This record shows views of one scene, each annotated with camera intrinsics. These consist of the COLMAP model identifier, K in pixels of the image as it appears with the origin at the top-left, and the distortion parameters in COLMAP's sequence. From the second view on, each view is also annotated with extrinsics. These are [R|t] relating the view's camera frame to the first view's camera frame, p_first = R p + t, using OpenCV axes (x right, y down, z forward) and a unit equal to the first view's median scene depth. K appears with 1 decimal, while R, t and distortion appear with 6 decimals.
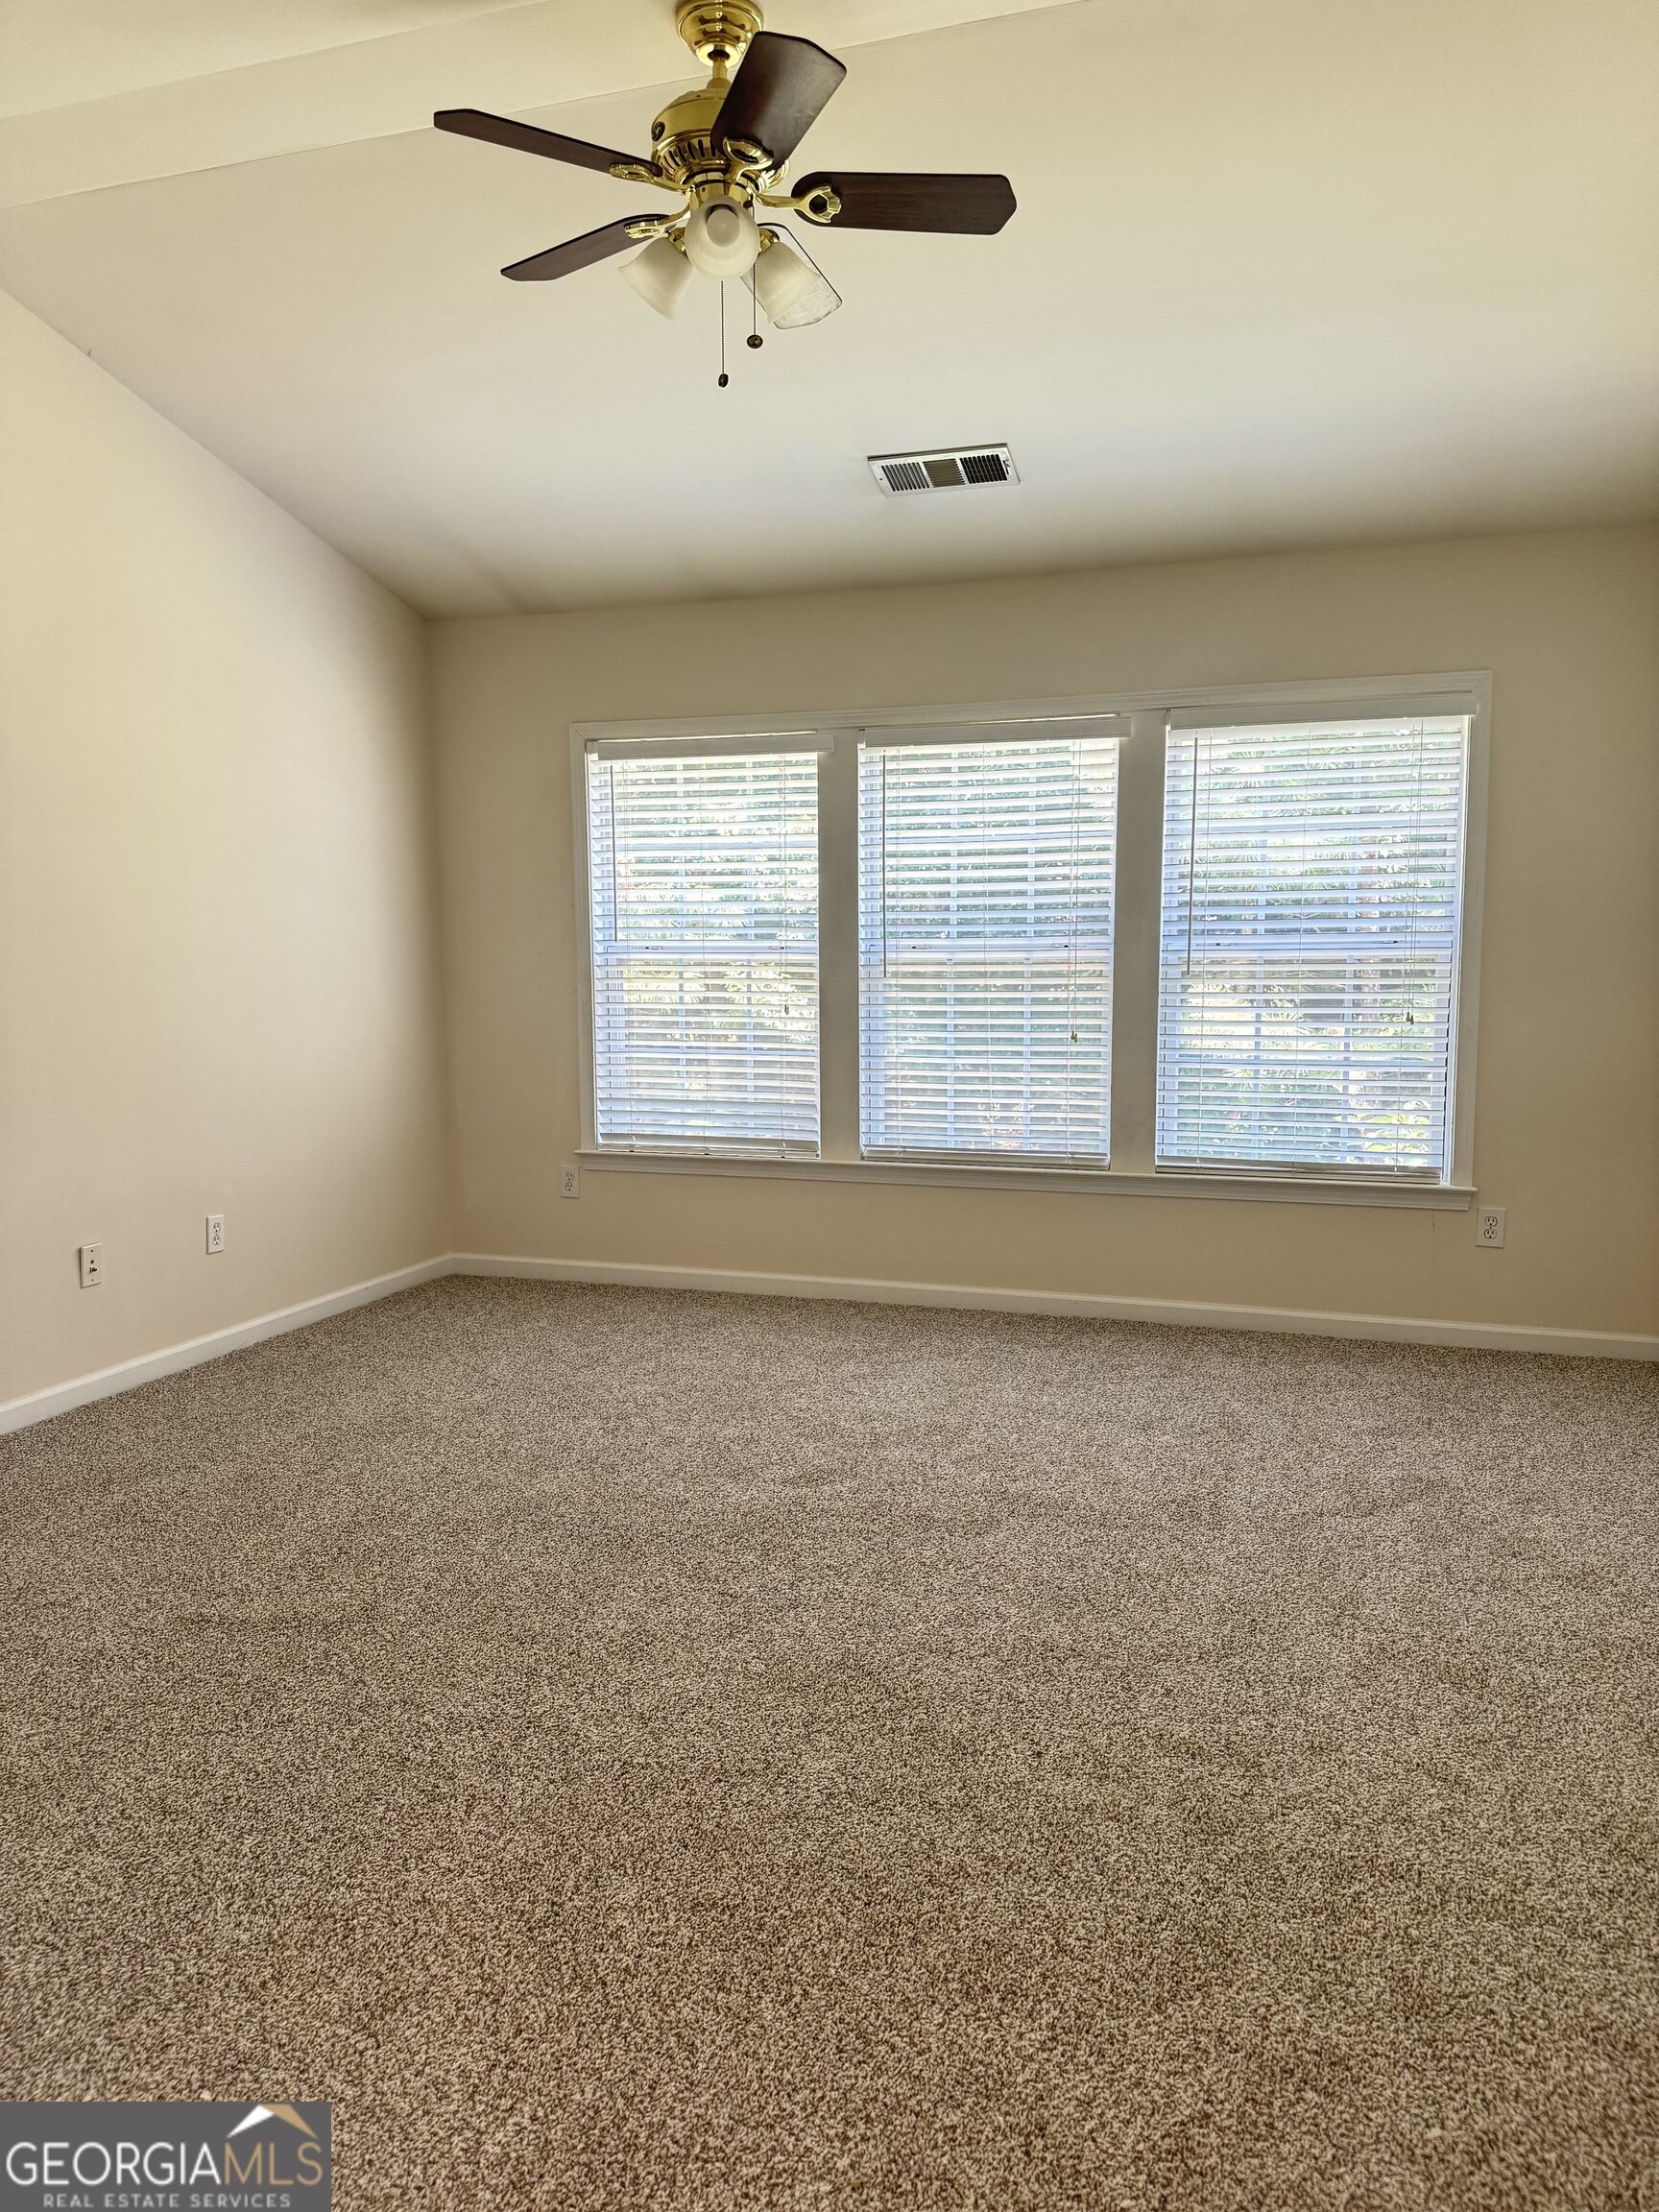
lens RADIAL K [[1557.9, 0, 824.5], [0, 1557.9, 1115.2], [0, 0, 1]] dist [0.053651, -0.060051]
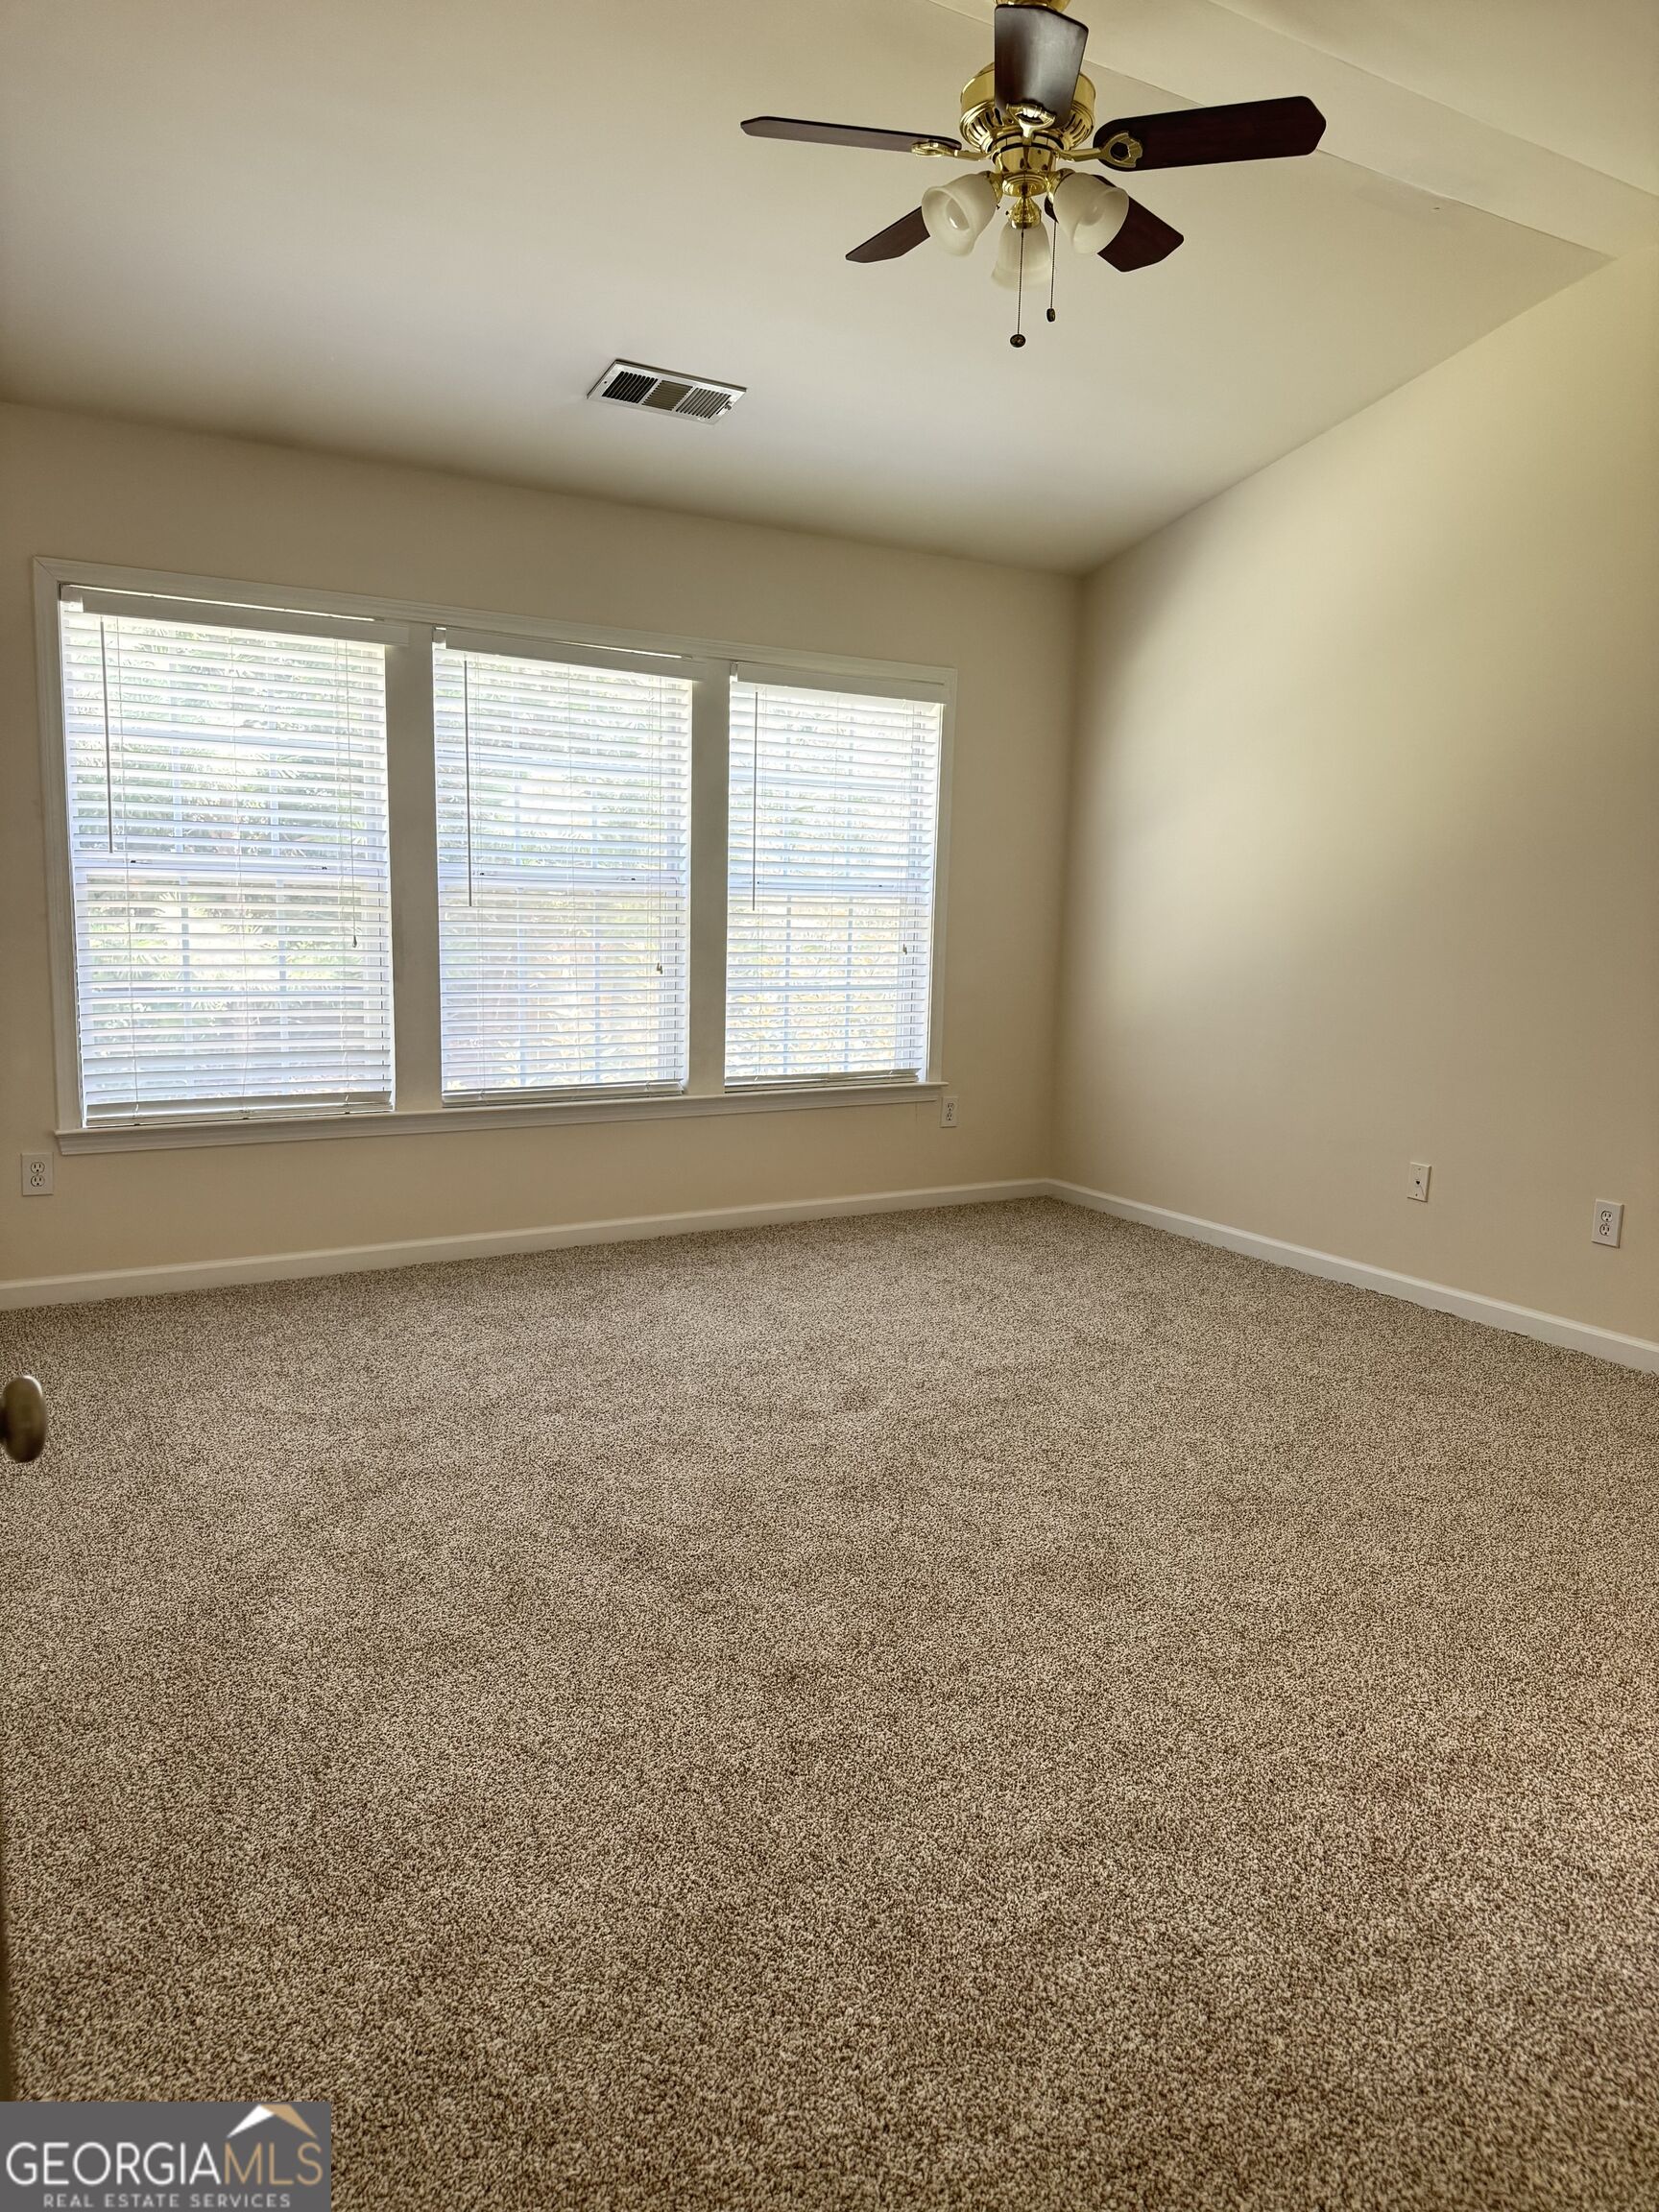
lens RADIAL K [[1557.9, 0, 823.2], [0, 1557.9, 1125.3], [0, 0, 1]] dist [0.053651, -0.060051]
pose [[0.624056, -0.099817, 0.774978, -0.601743], [0.051457, 0.994904, 0.086707, -0.031779], [-0.779683, -0.014232, 0.626013, 0.271338]]
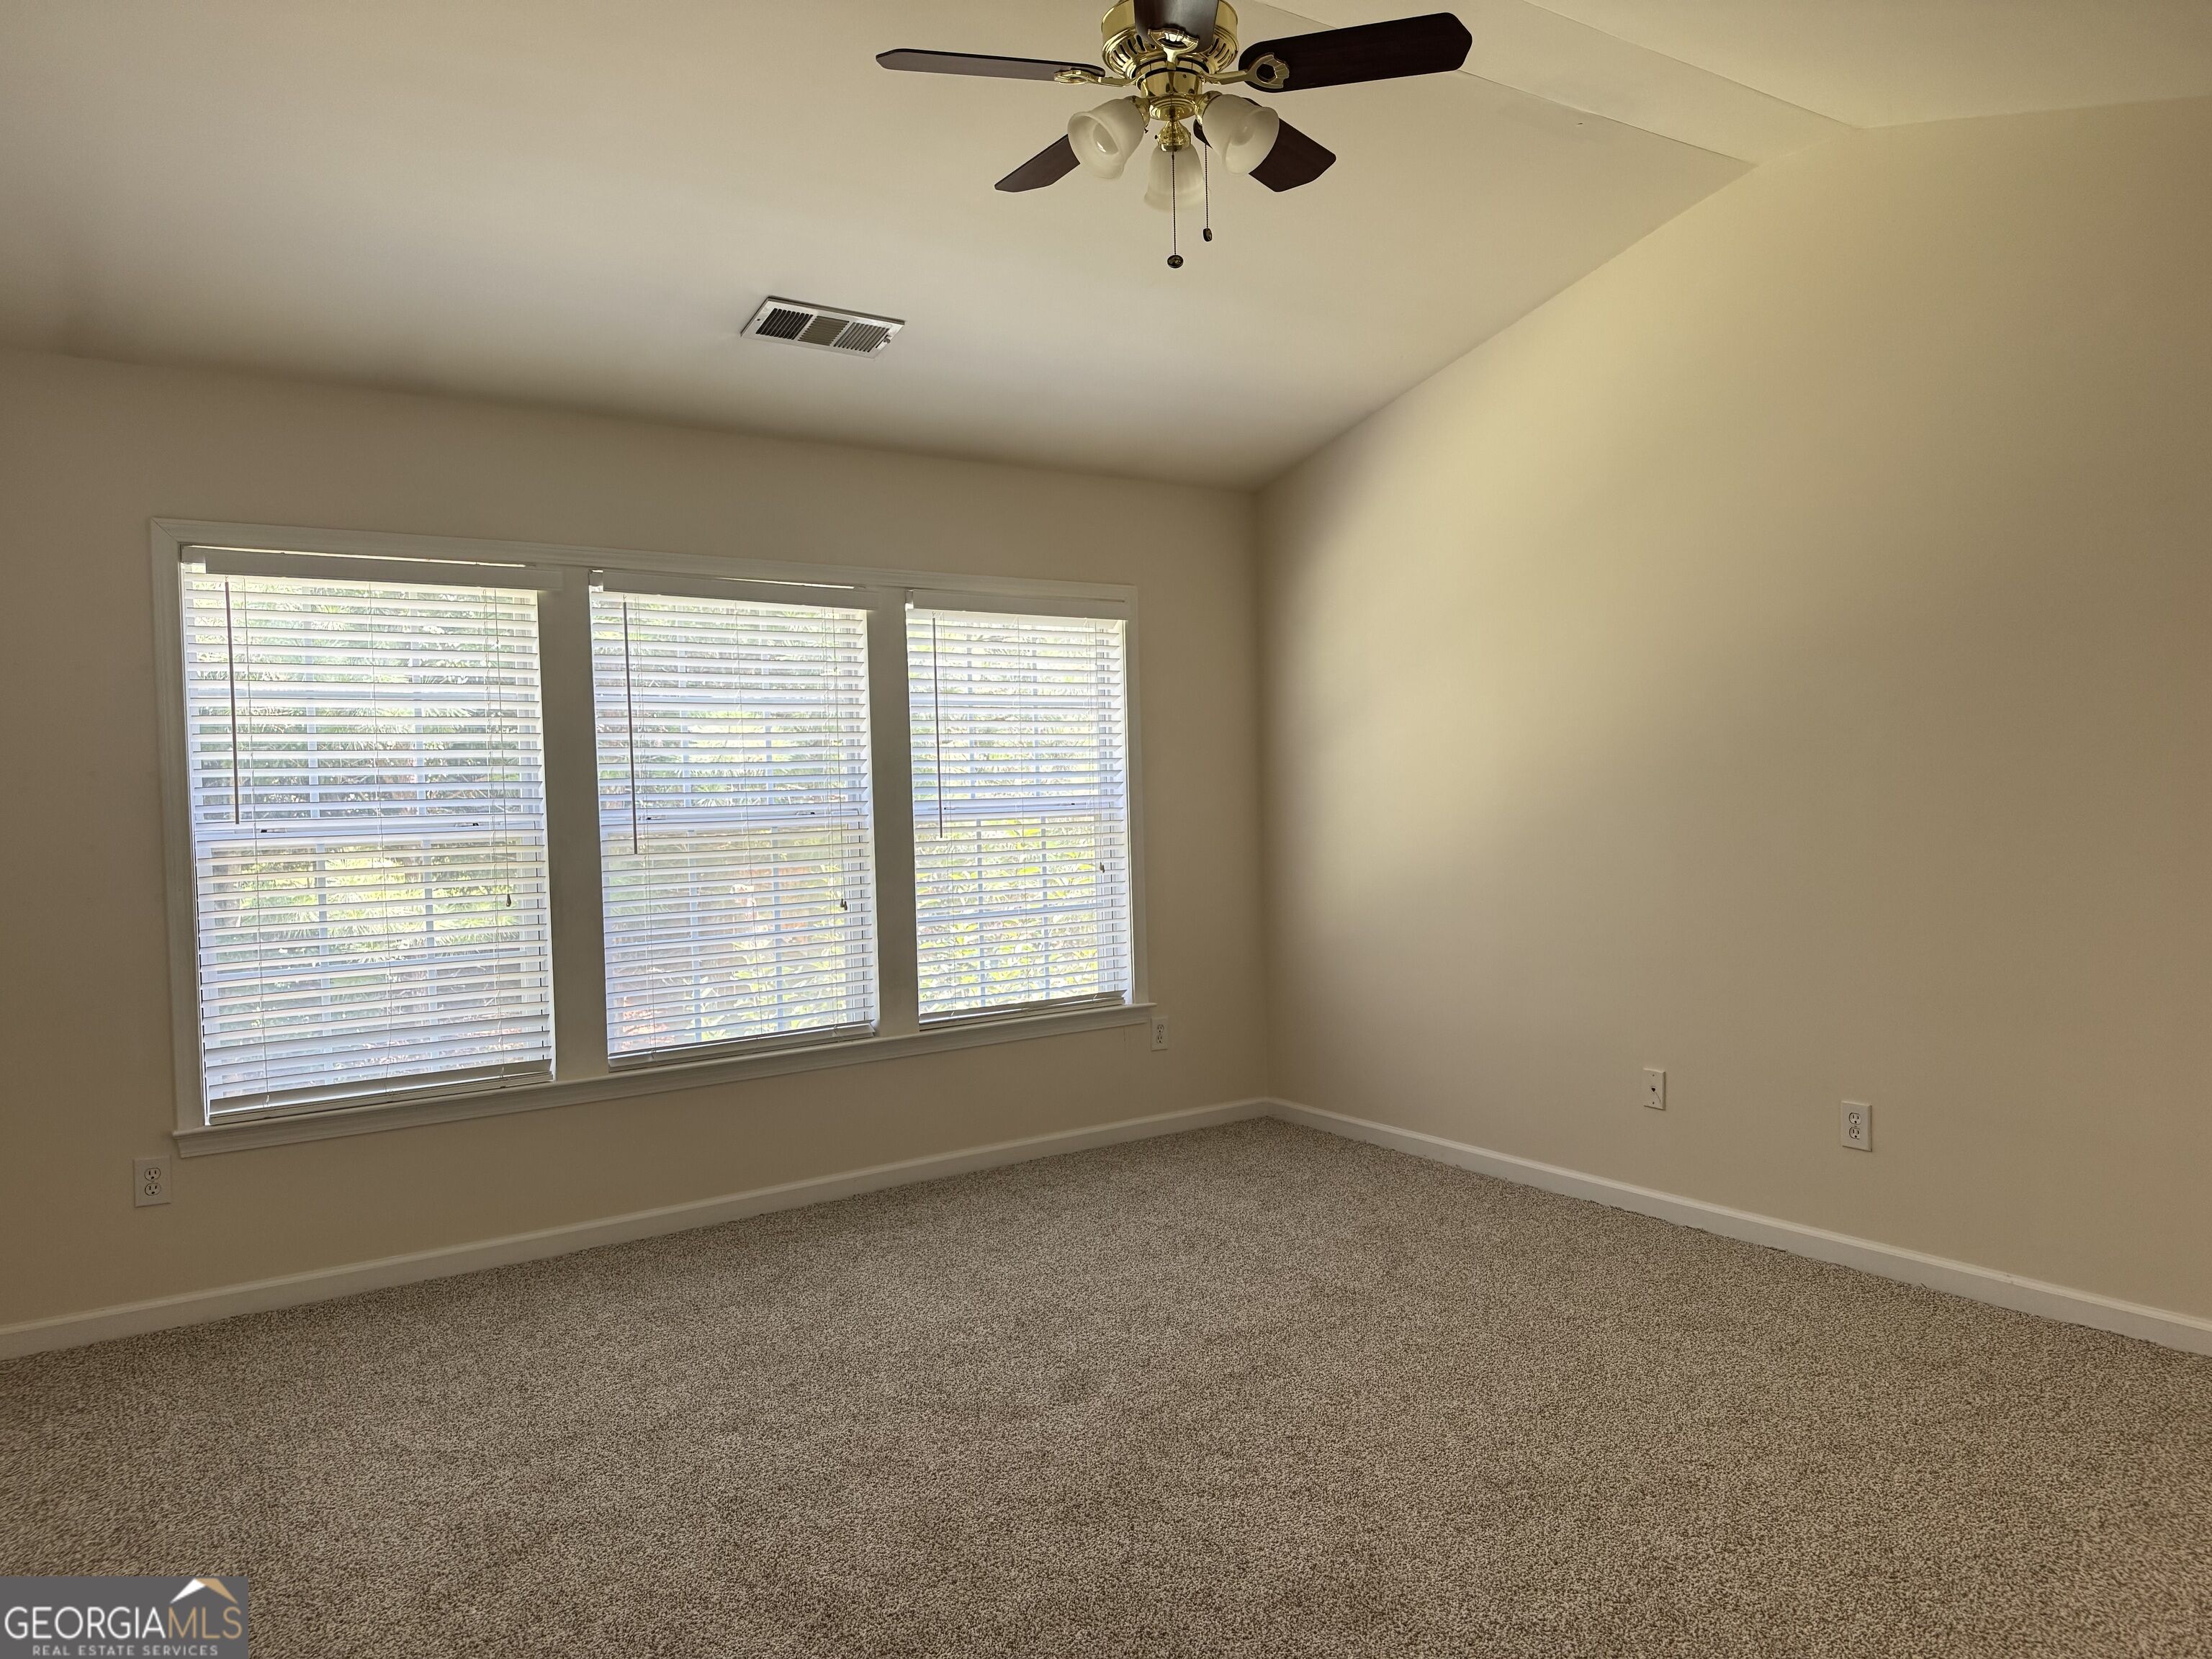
lens RADIAL K [[1557.9, 0, 1100.5], [0, 1557.9, 843.1], [0, 0, 1]] dist [0.053651, -0.060051]
pose [[0.584231, -0.041770, 0.810512, -0.553235], [0.106936, 0.993930, -0.025858, -0.048636], [-0.804511, 0.101780, 0.585152, 0.299716]]
